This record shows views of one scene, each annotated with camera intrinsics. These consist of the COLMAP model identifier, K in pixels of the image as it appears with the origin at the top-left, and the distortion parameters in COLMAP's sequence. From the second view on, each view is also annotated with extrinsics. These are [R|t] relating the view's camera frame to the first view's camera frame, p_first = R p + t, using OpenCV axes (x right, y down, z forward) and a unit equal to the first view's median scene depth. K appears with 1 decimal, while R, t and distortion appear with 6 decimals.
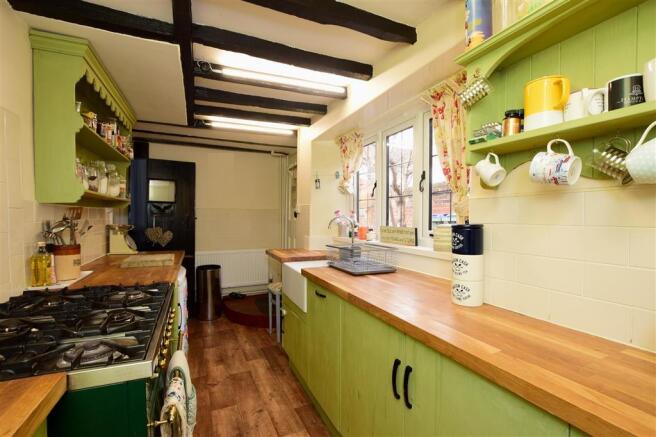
lens RADIAL K [[296.8, 0, 322.2], [0, 296.8, 216.1], [0, 0, 1]] dist [-0.001499, -0.000042]
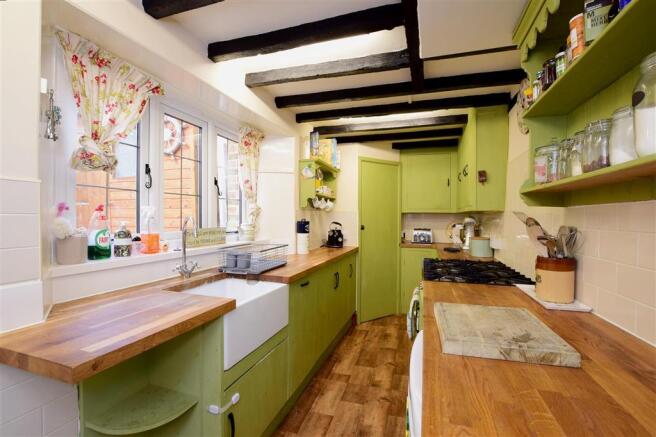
lens RADIAL K [[296.8, 0, 325.4], [0, 296.8, 221.0], [0, 0, 1]] dist [-0.001499, -0.000042]
pose [[-0.750749, -0.013041, 0.660459, -0.862236], [-0.012005, 0.999909, 0.006098, 0.003780], [-0.660479, -0.003350, -0.750837, 1.882676]]
